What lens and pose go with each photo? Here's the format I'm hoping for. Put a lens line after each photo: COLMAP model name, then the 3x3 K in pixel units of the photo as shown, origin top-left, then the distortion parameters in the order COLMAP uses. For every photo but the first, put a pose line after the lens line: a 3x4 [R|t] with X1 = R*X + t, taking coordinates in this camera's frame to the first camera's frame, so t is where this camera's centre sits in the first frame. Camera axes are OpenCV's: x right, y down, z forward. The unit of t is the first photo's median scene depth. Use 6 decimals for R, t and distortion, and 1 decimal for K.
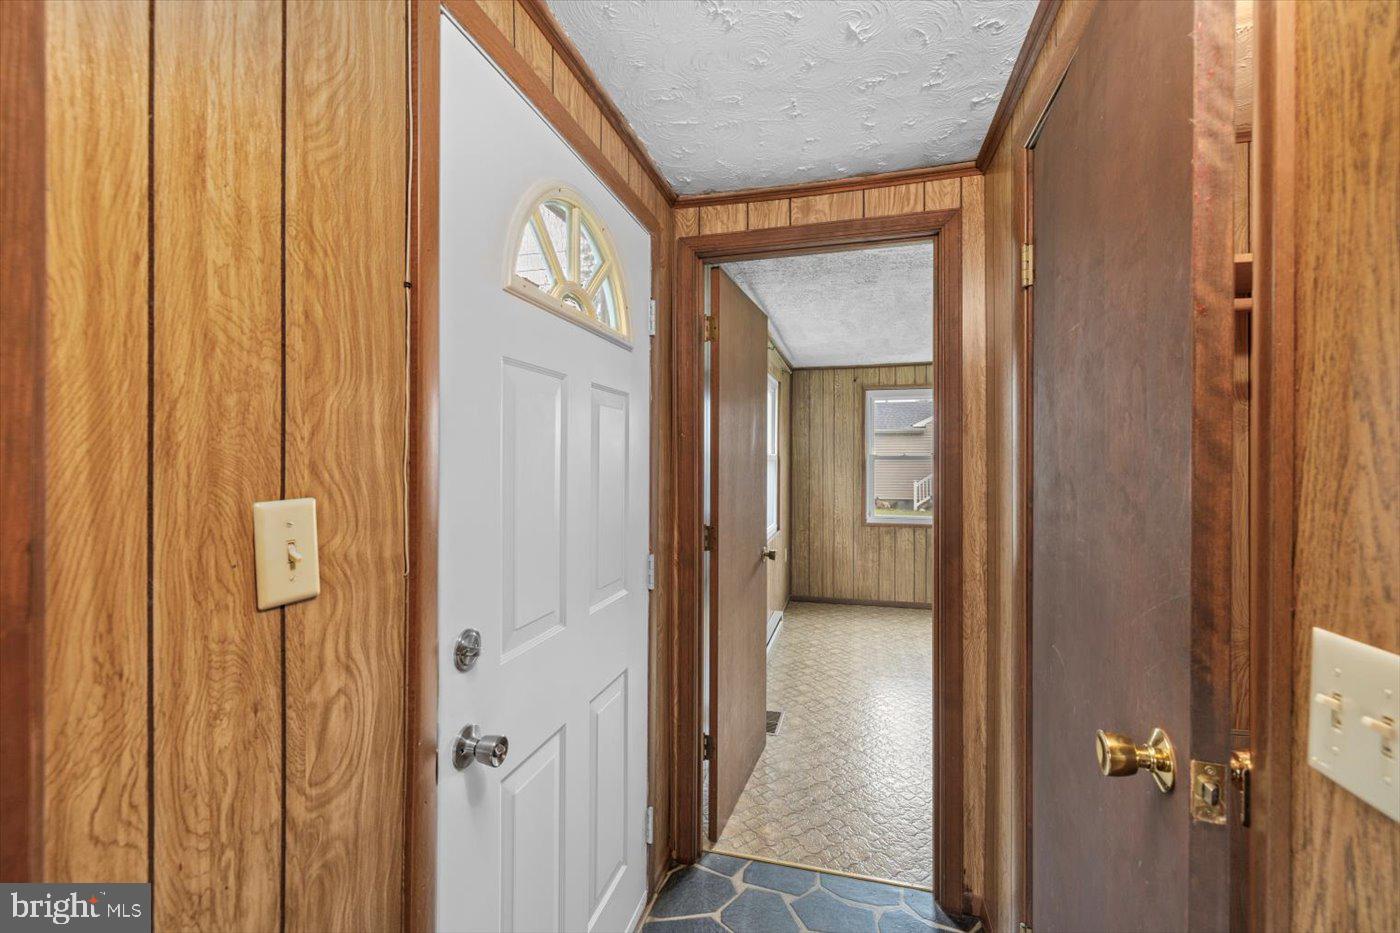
lens RADIAL K [[590.8, 0, 698.8], [0, 590.8, 458.3], [0, 0, 1]] dist [-0.000595, -0.000525]
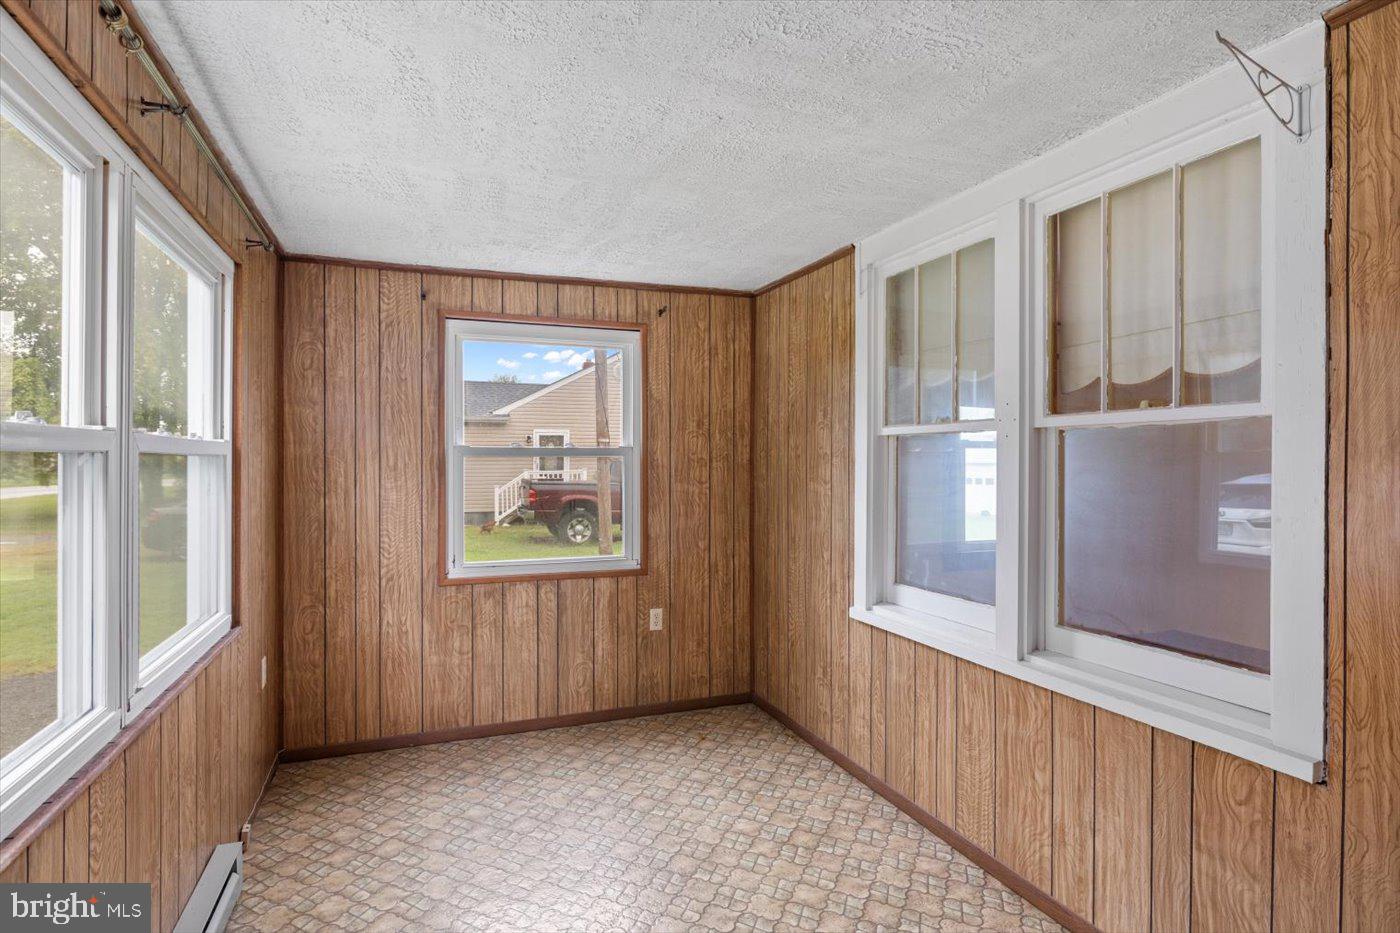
lens RADIAL K [[738.0, 0, 701.7], [0, 738.0, 462.7], [0, 0, 1]] dist [-0.014461, 0.000244]
pose [[0.805559, -0.004195, 0.592501, 0.084105], [0.000014, 0.999975, 0.007062, 0.004370], [-0.592516, -0.005681, 0.805539, 0.359022]]
